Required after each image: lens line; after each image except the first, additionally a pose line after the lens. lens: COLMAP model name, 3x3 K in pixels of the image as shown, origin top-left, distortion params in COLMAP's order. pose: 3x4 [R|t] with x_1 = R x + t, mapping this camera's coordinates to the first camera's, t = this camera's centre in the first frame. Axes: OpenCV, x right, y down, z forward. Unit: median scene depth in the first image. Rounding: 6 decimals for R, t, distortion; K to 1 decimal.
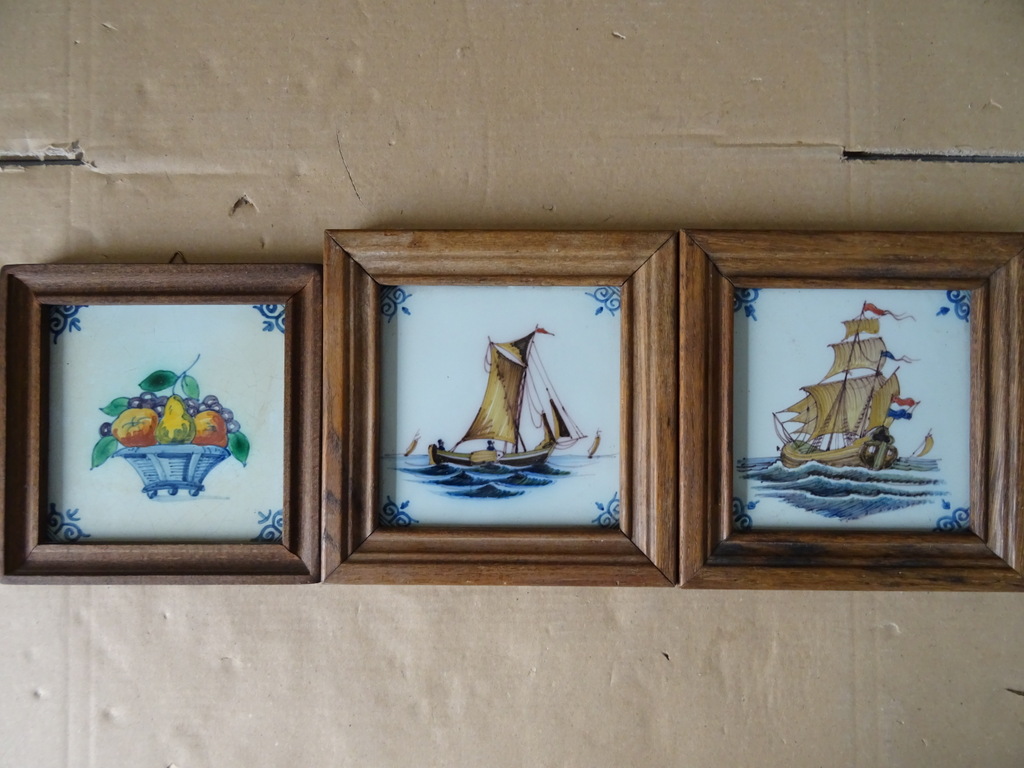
lens RADIAL K [[745.7, 0, 512.0], [0, 745.7, 384.0], [0, 0, 1]] dist [0.015902, -0.030448]
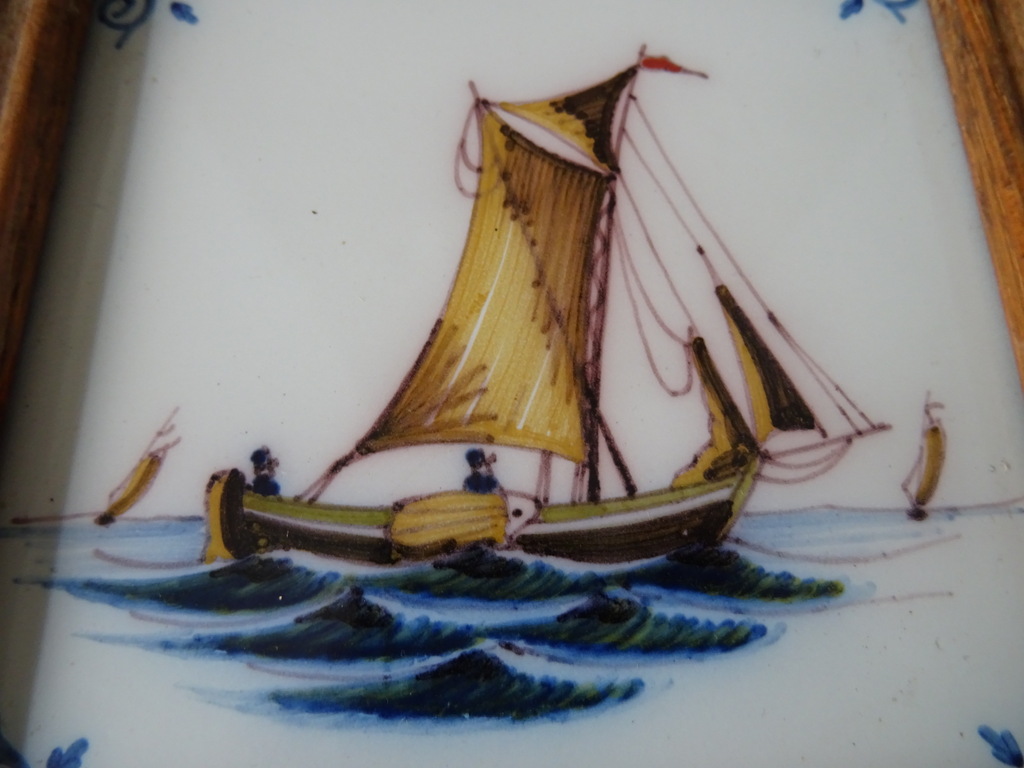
lens RADIAL K [[732.5, 0, 512.0], [0, 732.5, 384.0], [0, 0, 1]] dist [0.006560, -0.026133]
pose [[0.999744, -0.012223, 0.019015, -0.022993], [0.017492, 0.951131, -0.308291, 0.128173], [-0.014317, 0.308545, 0.951102, 0.784243]]
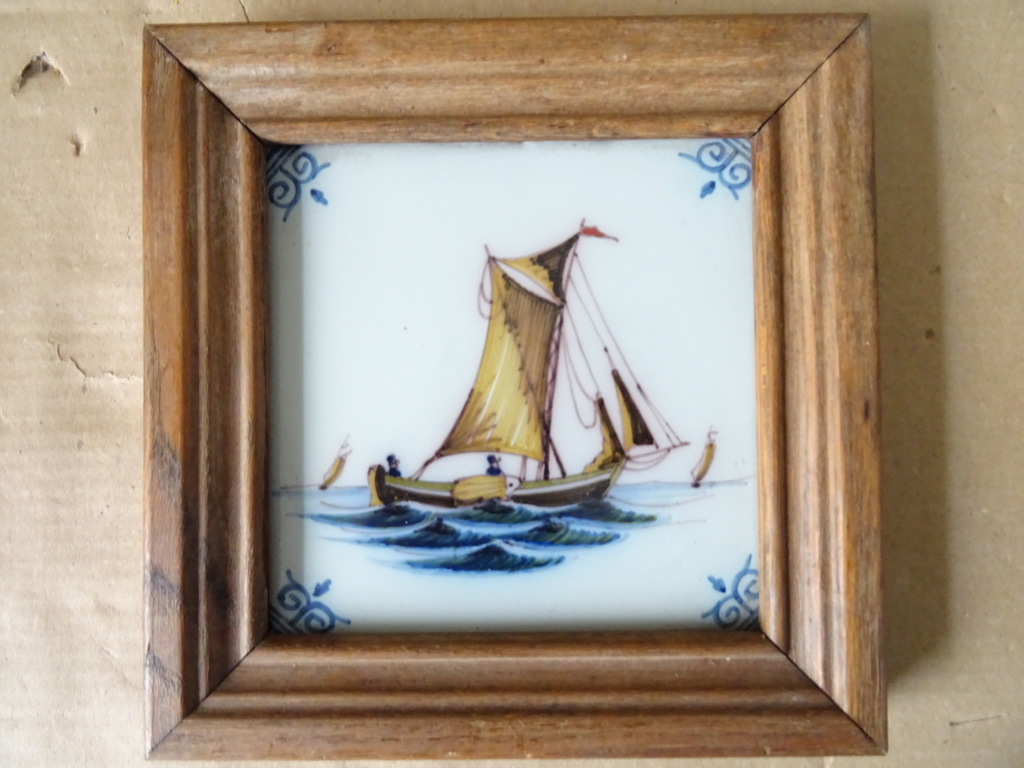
lens RADIAL K [[732.5, 0, 512.0], [0, 732.5, 384.0], [0, 0, 1]] dist [0.006560, -0.026133]
pose [[0.999848, -0.017436, -0.000723, -0.015323], [0.017427, 0.999787, -0.011100, 0.034635], [0.000917, 0.011086, 0.999938, 0.519372]]
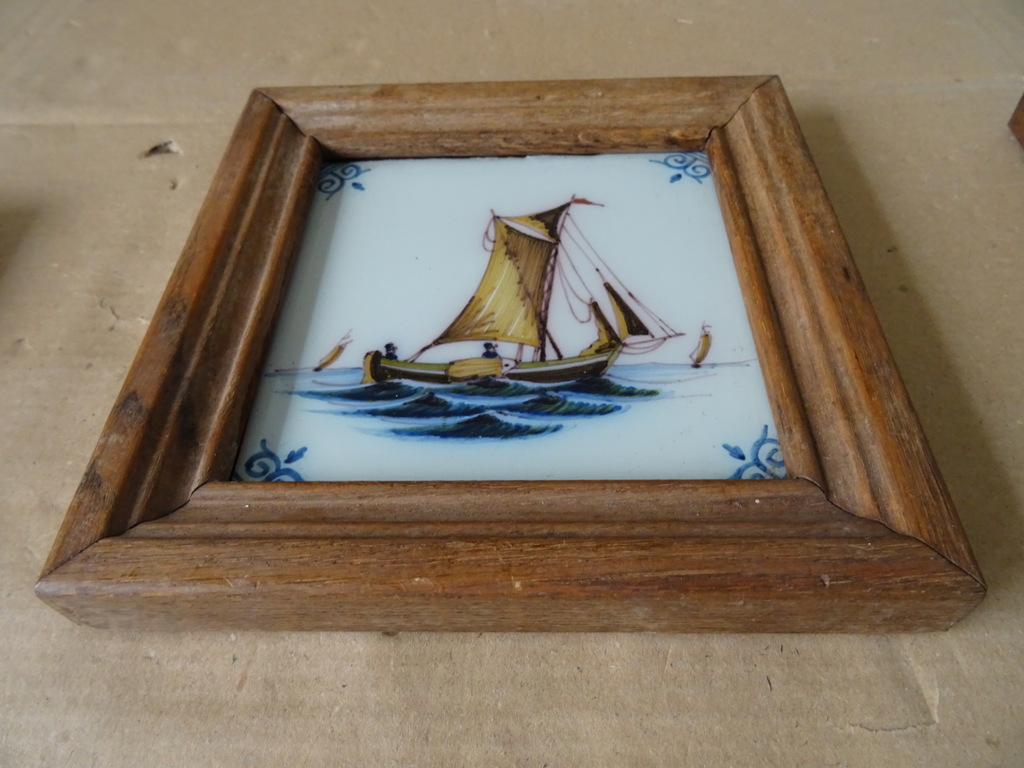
lens RADIAL K [[732.9, 0, 513.8], [0, 732.9, 382.8], [0, 0, 1]] dist [-0.004245, -0.007876]
pose [[0.999531, -0.012165, -0.028108, 0.000477], [-0.007678, 0.788899, -0.614475, 0.401918], [0.029649, 0.614402, 0.788436, 0.636719]]
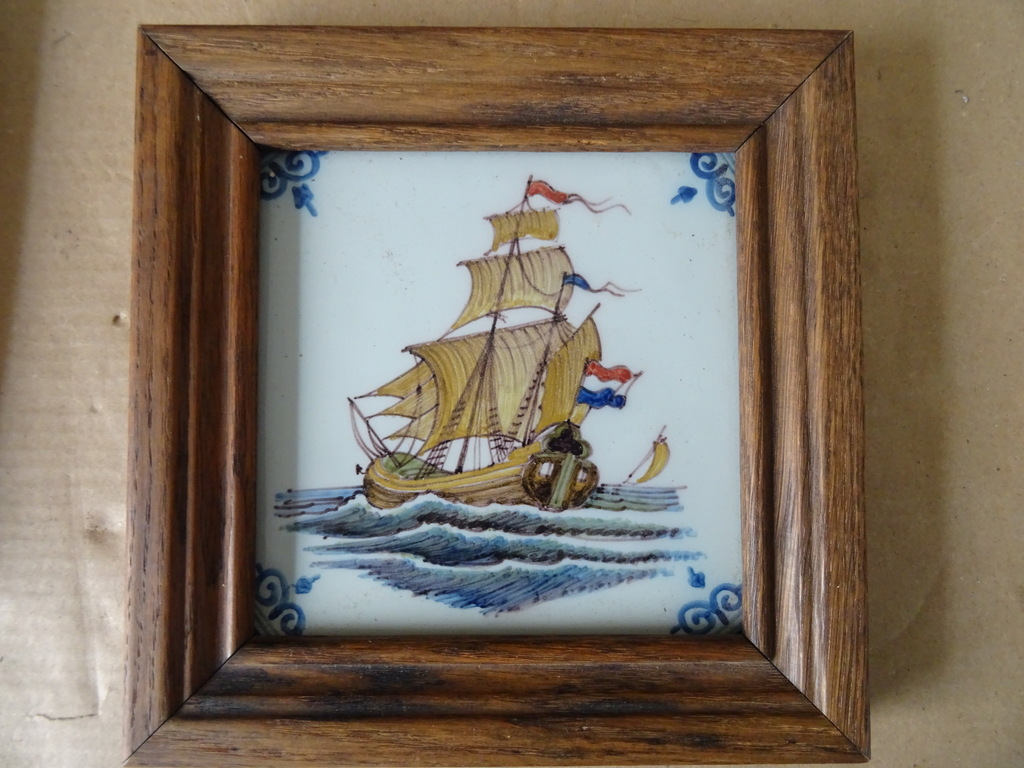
lens RADIAL K [[732.9, 0, 513.8], [0, 732.9, 382.8], [0, 0, 1]] dist [-0.004245, -0.007876]
pose [[0.999917, -0.000555, 0.012844, 0.458444], [0.001168, 0.998856, -0.047807, 0.054545], [-0.012803, 0.047818, 0.998774, 0.512694]]
